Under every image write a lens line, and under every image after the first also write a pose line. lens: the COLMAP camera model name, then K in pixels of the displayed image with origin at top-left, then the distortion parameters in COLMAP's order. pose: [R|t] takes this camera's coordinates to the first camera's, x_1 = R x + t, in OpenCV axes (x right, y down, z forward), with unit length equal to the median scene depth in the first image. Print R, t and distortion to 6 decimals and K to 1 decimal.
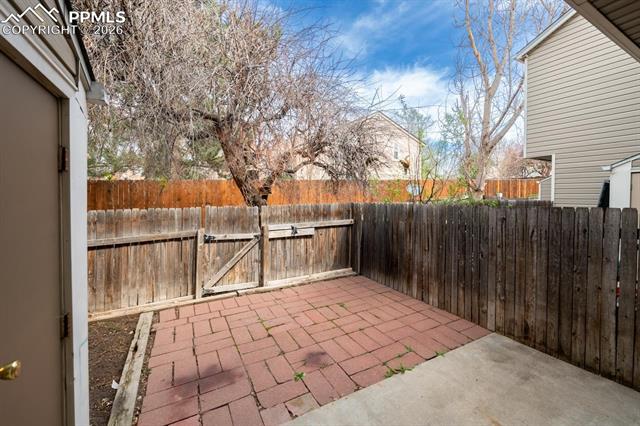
lens RADIAL K [[270.3, 0, 332.3], [0, 270.3, 199.1], [0, 0, 1]] dist [0.000301, -0.000381]
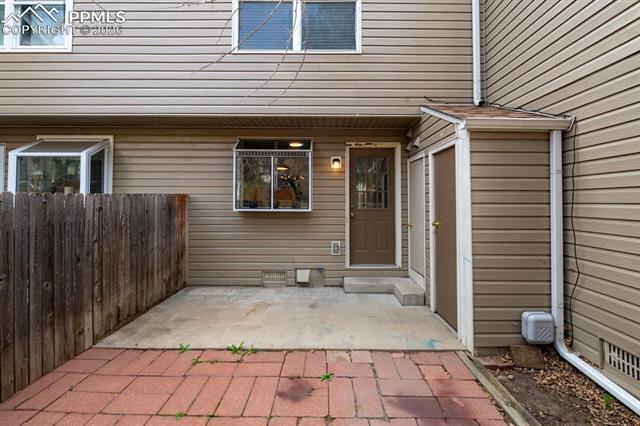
lens RADIAL K [[270.3, 0, 332.3], [0, 270.3, 199.1], [0, 0, 1]] dist [0.000301, -0.000381]
pose [[-0.872464, -0.000170, 0.488678, -0.485210], [0.003619, 0.999970, 0.006810, 0.042969], [-0.488665, 0.007710, -0.872438, 1.487044]]
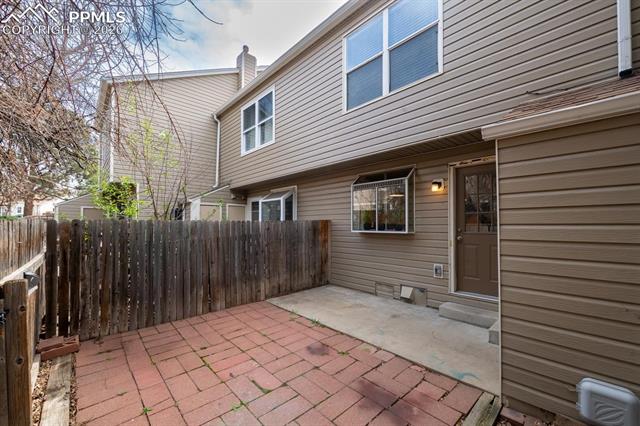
lens RADIAL K [[260.4, 0, 309.7], [0, 260.4, 224.3], [0, 0, 1]] dist [-0.000237, -0.000246]
pose [[-0.215813, 0.002604, 0.976431, -1.043400], [0.016192, 0.999868, 0.000912, 0.054414], [-0.976300, 0.016007, -0.215827, 1.166135]]
